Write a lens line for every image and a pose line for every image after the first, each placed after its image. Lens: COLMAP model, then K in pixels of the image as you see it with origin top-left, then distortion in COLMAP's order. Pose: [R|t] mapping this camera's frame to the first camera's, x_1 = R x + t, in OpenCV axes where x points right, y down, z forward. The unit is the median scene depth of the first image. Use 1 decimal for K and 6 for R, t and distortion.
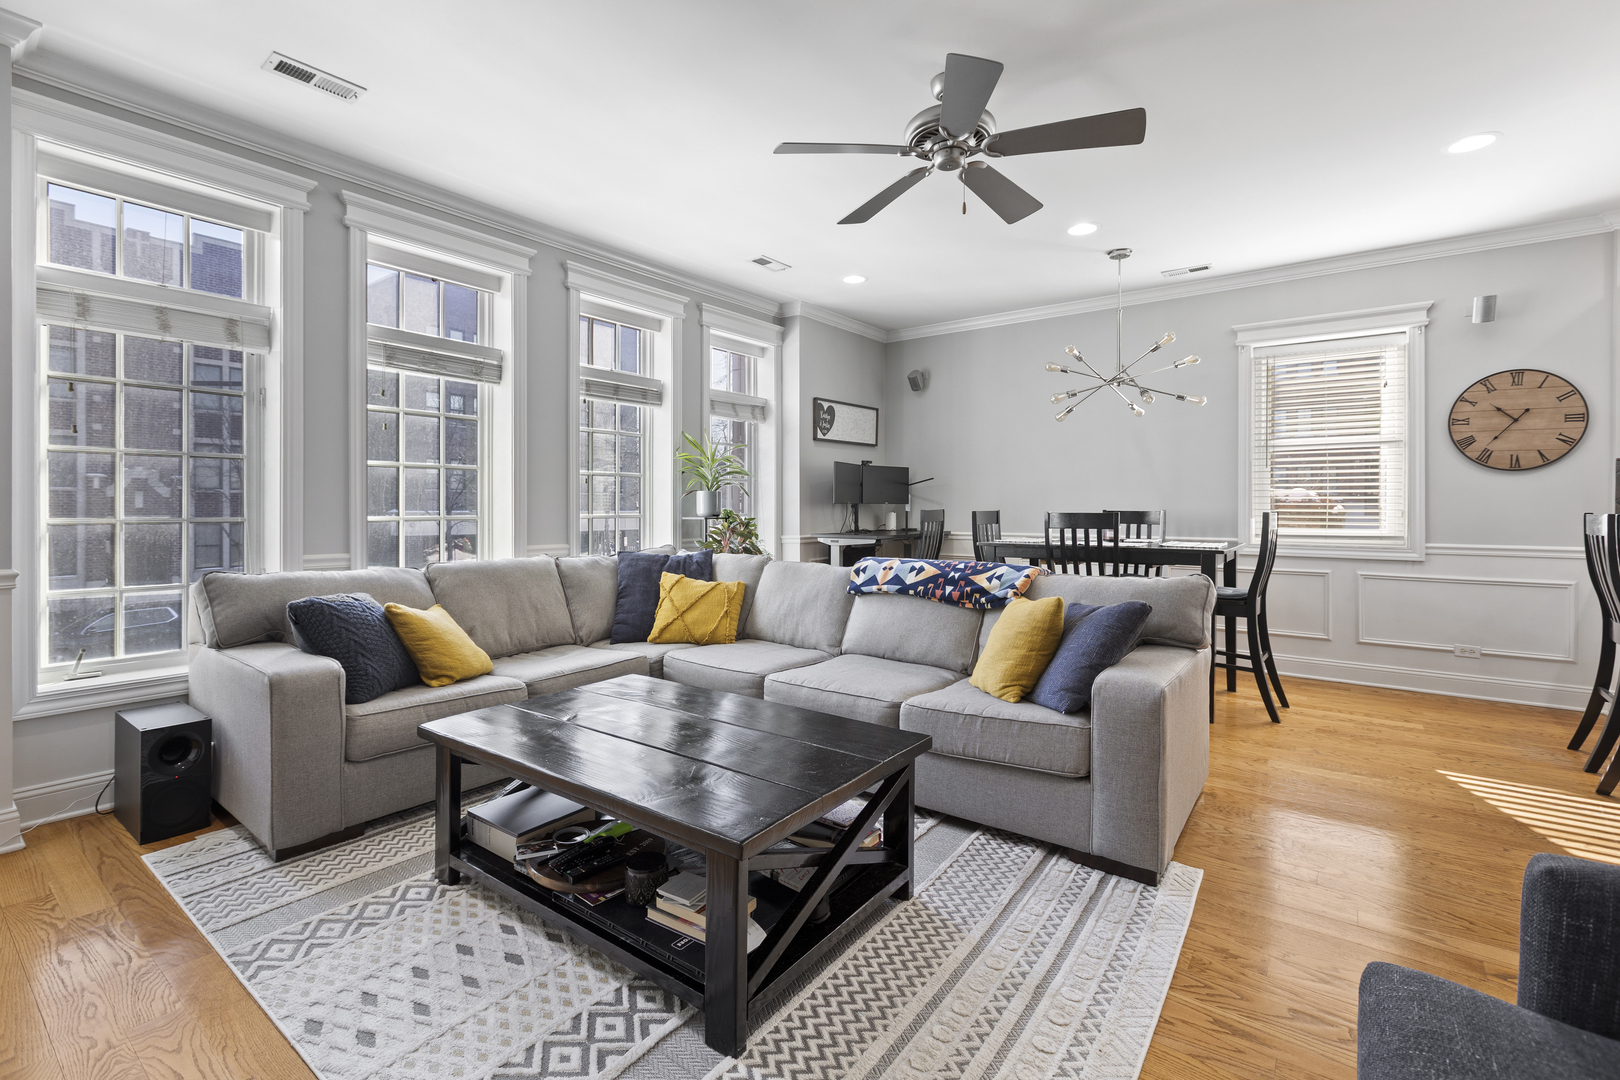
lens RADIAL K [[727.2, 0, 801.4], [0, 727.2, 503.2], [0, 0, 1]] dist [-0.001058, -0.001534]
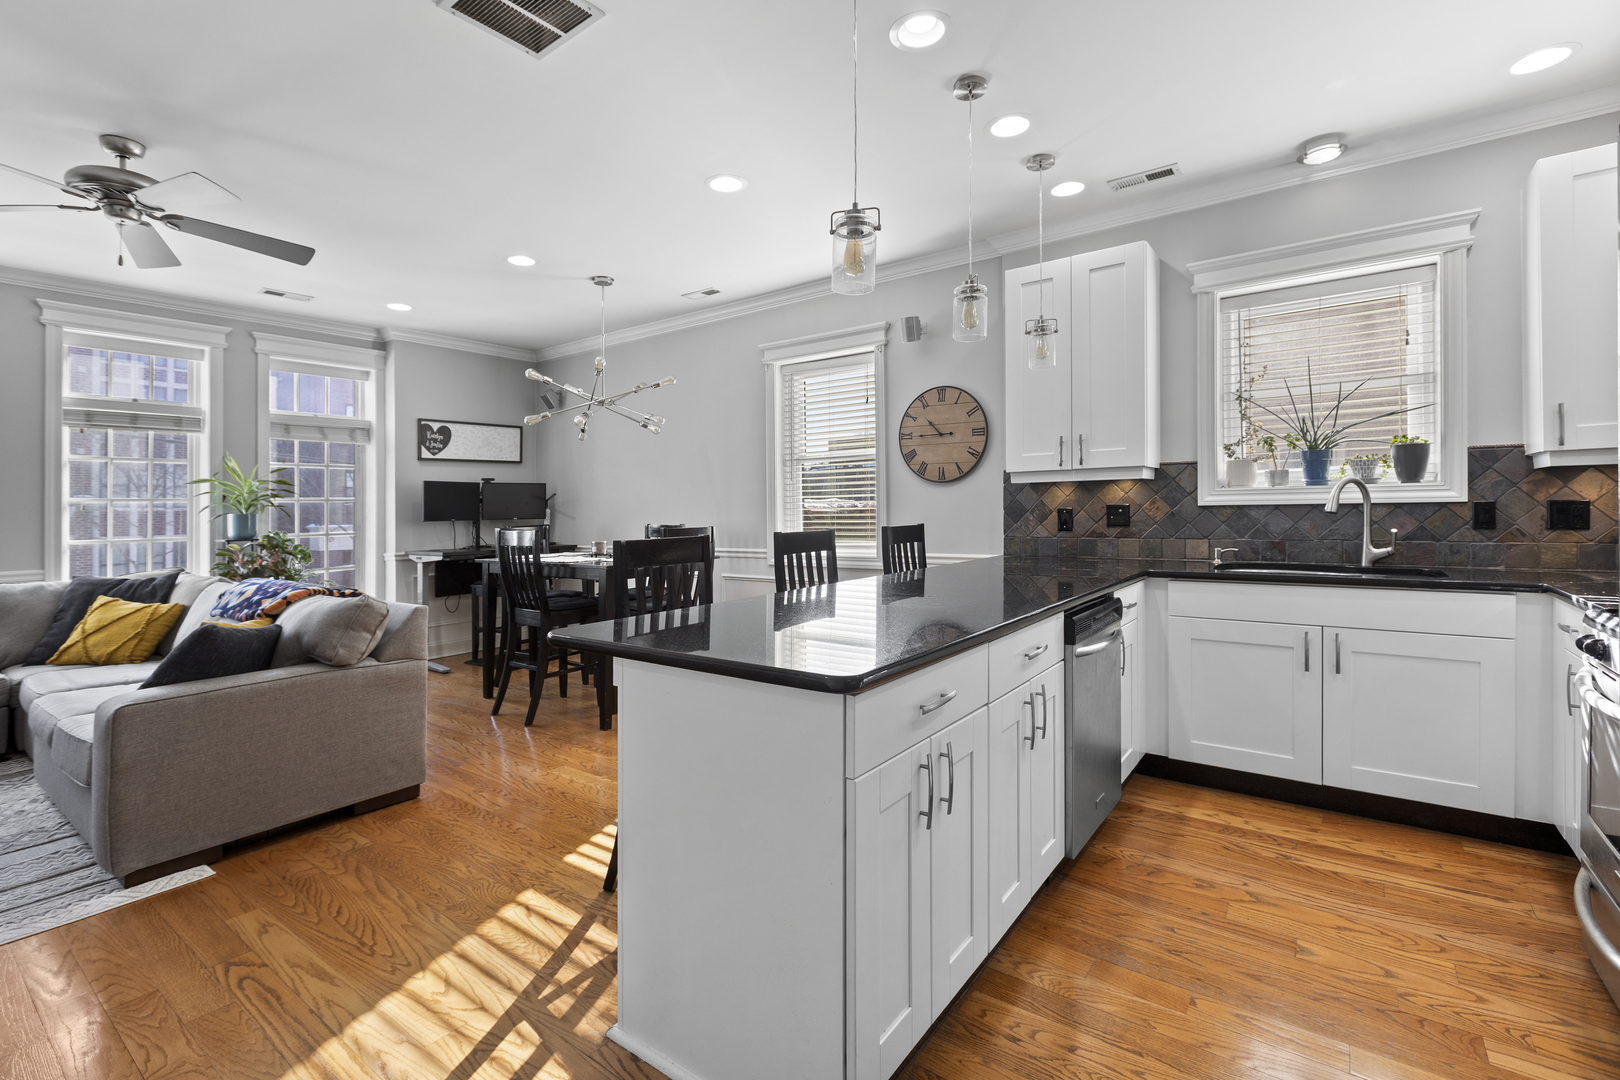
lens RADIAL K [[727.2, 0, 791.5], [0, 727.2, 491.2], [0, 0, 1]] dist [-0.001058, -0.001534]
pose [[0.999794, -0.018733, 0.007832, 0.644381], [0.018910, 0.999555, -0.023083, -0.009902], [-0.007396, 0.023227, 0.999703, -0.044091]]
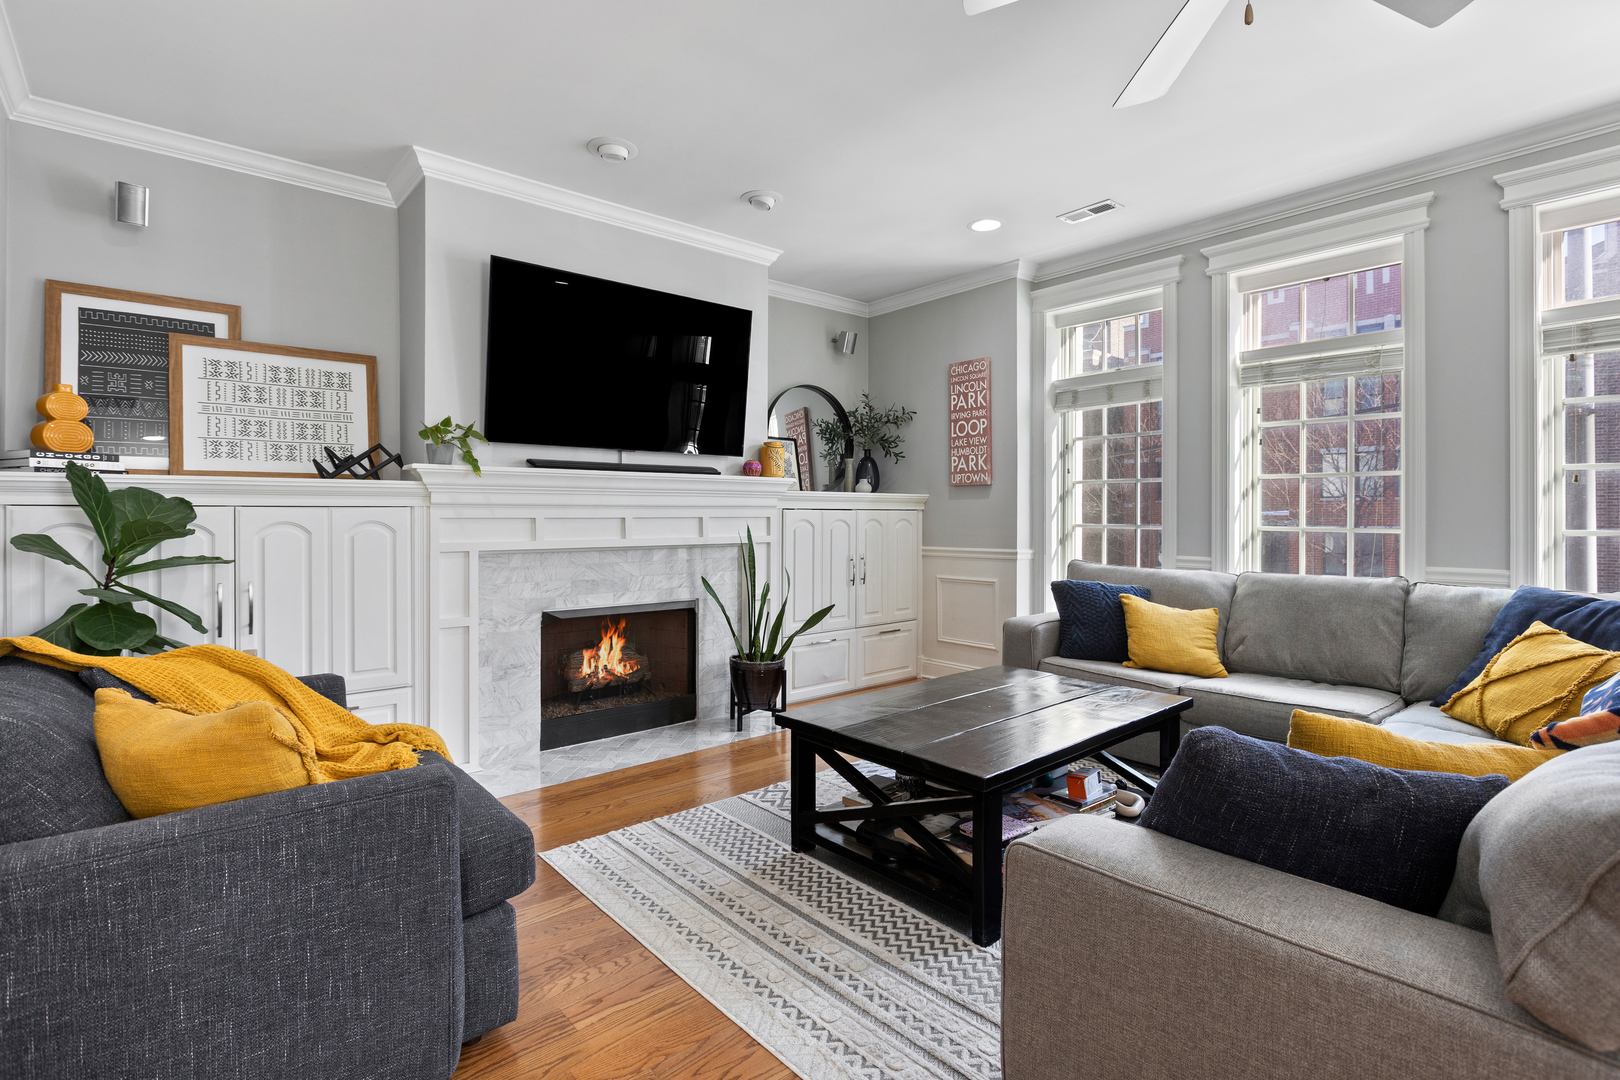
lens RADIAL K [[771.0, 0, 808.3], [0, 771.0, 513.0], [0, 0, 1]] dist [-0.001708, -0.002292]
pose [[-0.206991, -0.003623, -0.978336, 0.482390], [0.004769, 0.999978, -0.004712, 0.000246], [0.978331, -0.005642, -0.206970, 0.416576]]
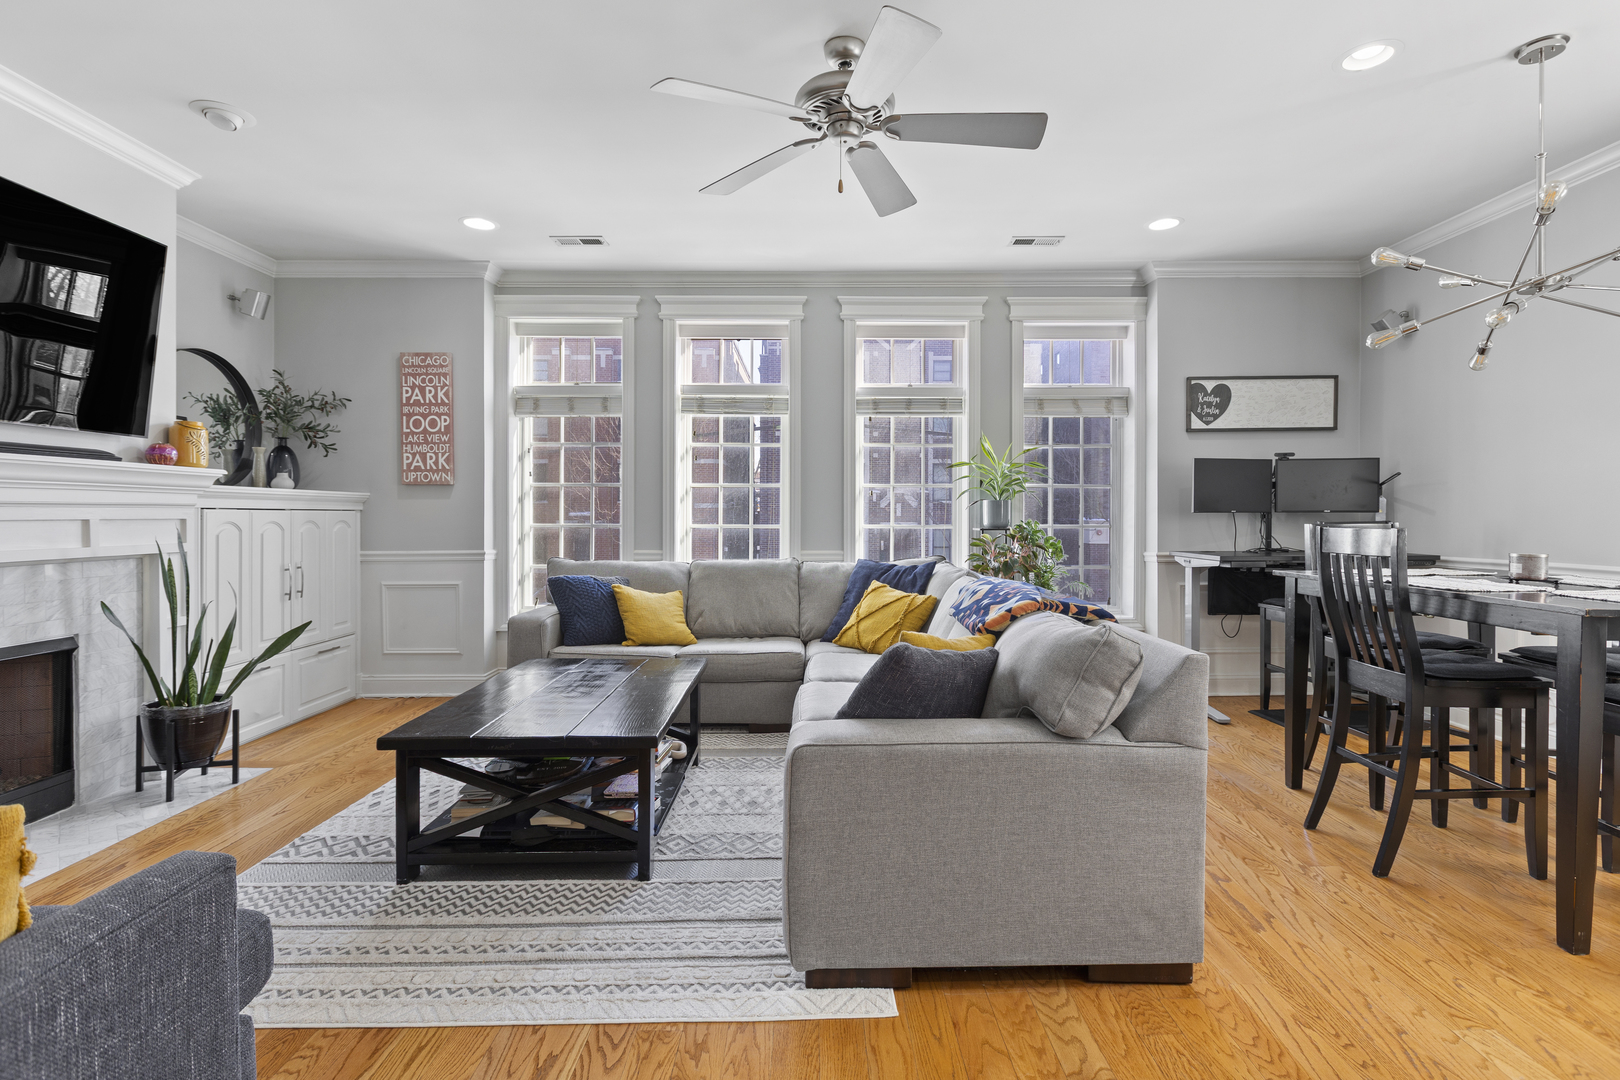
lens RADIAL K [[771.0, 0, 831.1], [0, 771.0, 522.3], [0, 0, 1]] dist [-0.001708, -0.002292]
pose [[0.625716, 0.005739, -0.780030, 0.510467], [0.005802, 0.999911, 0.012011, -0.001369], [0.780030, -0.012041, 0.625627, 0.211015]]
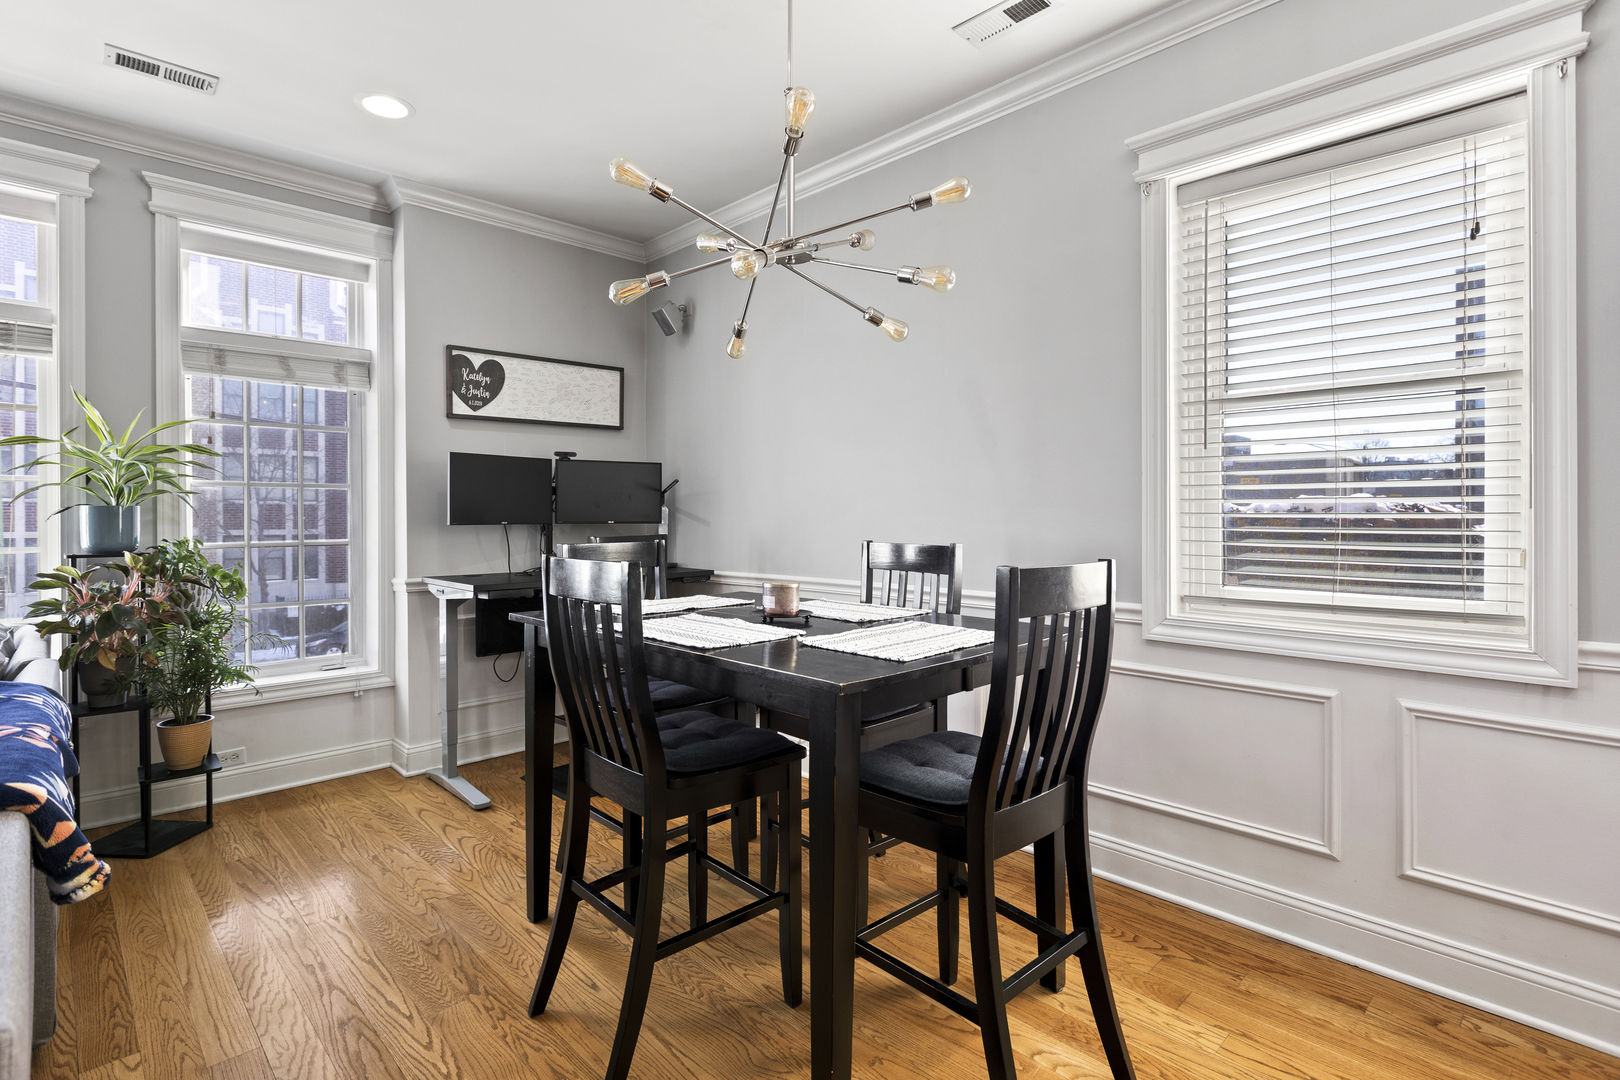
lens RADIAL K [[771.0, 0, 796.6], [0, 771.0, 527.3], [0, 0, 1]] dist [-0.001708, -0.002292]
pose [[0.988880, 0.000079, -0.148713, 0.469749], [0.002890, 0.999801, 0.019745, -0.010343], [0.148685, -0.019955, 0.988683, 0.499285]]
